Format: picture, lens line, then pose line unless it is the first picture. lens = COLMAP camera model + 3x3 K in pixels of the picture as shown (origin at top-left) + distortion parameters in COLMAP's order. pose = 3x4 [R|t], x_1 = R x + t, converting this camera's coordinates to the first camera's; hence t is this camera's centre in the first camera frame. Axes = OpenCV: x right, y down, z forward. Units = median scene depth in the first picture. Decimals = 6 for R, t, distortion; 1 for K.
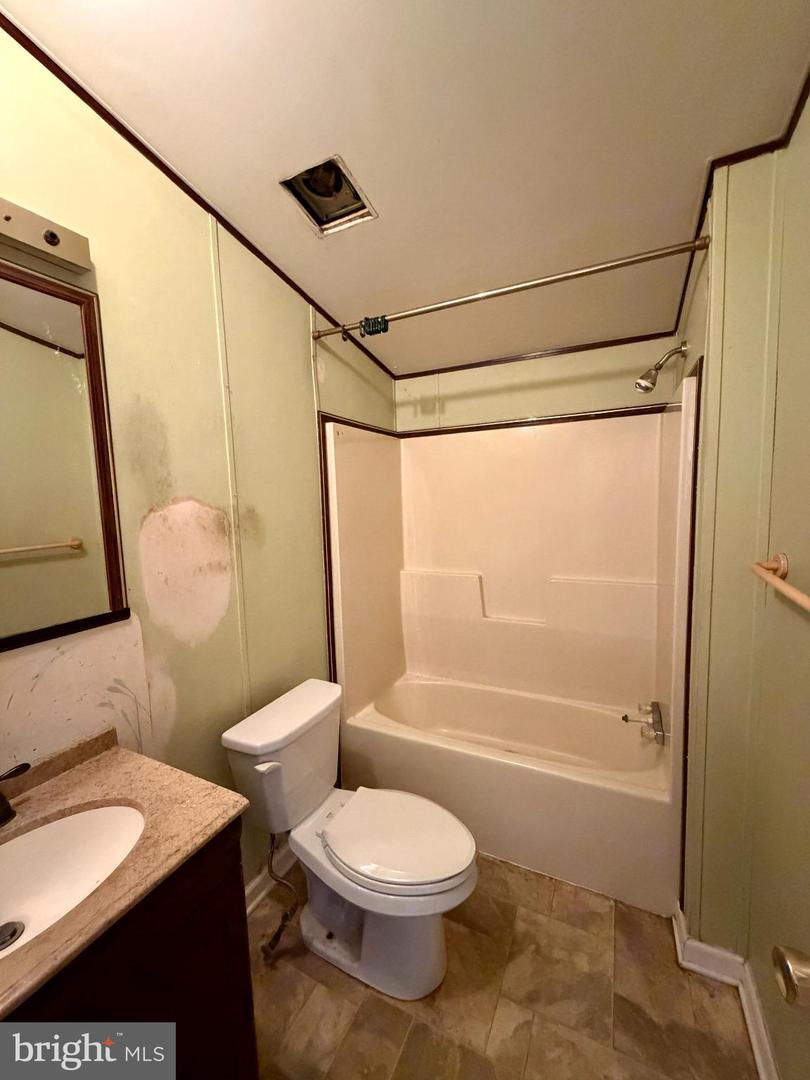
lens RADIAL K [[432.1, 0, 406.5], [0, 432.1, 538.4], [0, 0, 1]] dist [-0.004093, 0.000840]
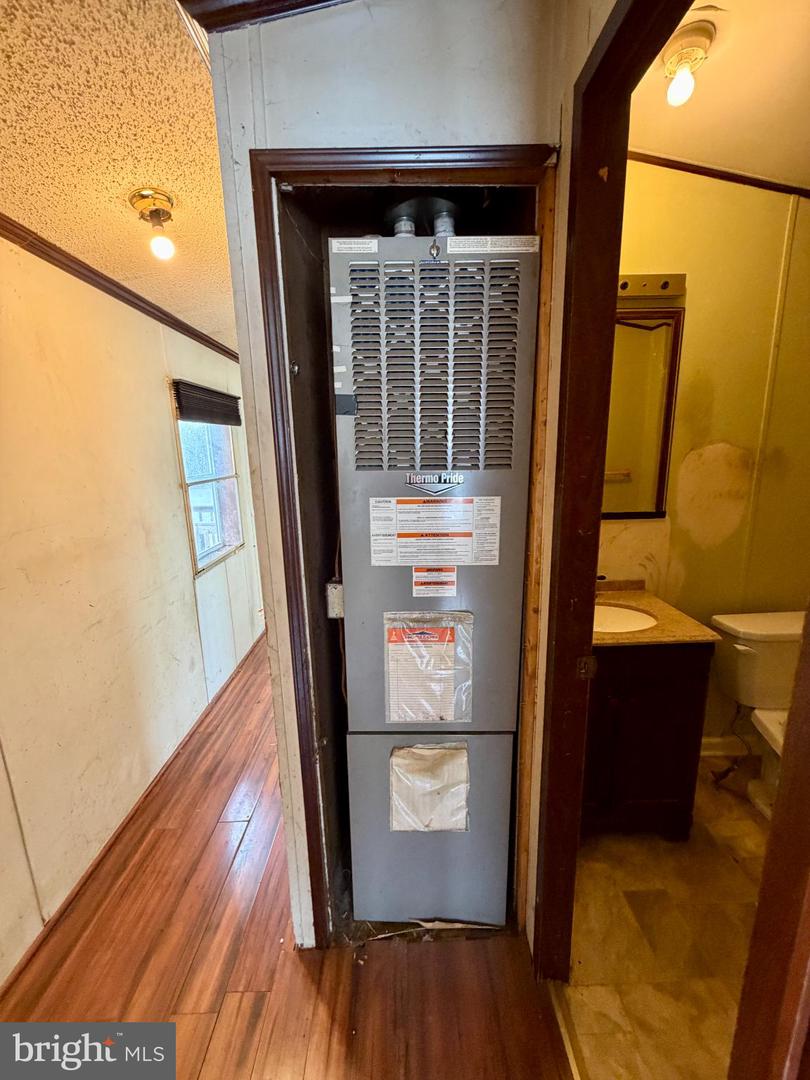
lens RADIAL K [[432.1, 0, 404.7], [0, 432.1, 536.5], [0, 0, 1]] dist [-0.004093, 0.000840]
pose [[0.459553, 0.195395, -0.866390, 0.285021], [-0.078837, 0.980623, 0.179341, 0.039906], [0.884645, -0.014114, 0.466052, -0.548268]]
